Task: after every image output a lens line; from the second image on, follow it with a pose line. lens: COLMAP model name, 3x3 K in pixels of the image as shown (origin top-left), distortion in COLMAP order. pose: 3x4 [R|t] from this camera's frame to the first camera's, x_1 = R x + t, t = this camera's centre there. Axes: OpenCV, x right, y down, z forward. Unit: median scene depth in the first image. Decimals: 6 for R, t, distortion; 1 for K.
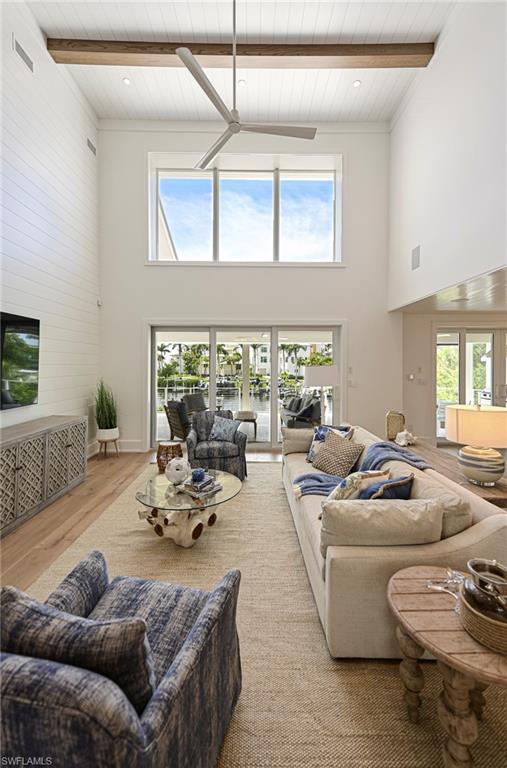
lens RADIAL K [[318.0, 0, 254.9], [0, 318.0, 370.6], [0, 0, 1]] dist [0.012324, 0.000652]
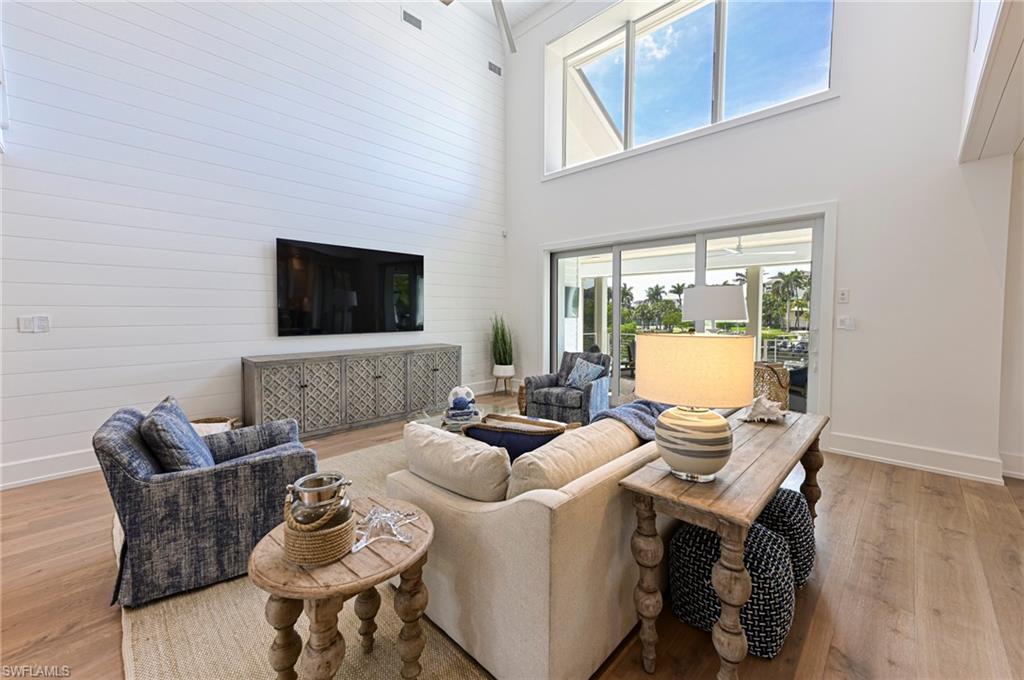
lens RADIAL K [[416.7, 0, 506.8], [0, 416.7, 334.0], [0, 0, 1]] dist [0.019910, -0.001103]
pose [[0.718973, 0.045297, -0.693560, 0.393678], [-0.021175, 0.998838, 0.043283, 0.034285], [0.694715, -0.016433, 0.719097, 0.110165]]
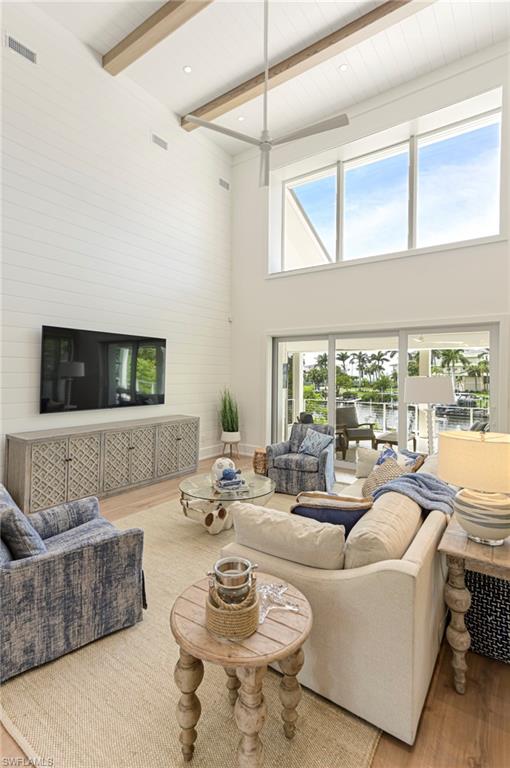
lens RADIAL K [[364.7, 0, 251.0], [0, 364.7, 378.3], [0, 0, 1]] dist [0.013648, -0.003092]
pose [[0.810742, 0.012764, -0.585265, 0.319693], [-0.019522, 0.999796, -0.005238, -0.000083], [0.585078, 0.015672, 0.810825, 0.006953]]
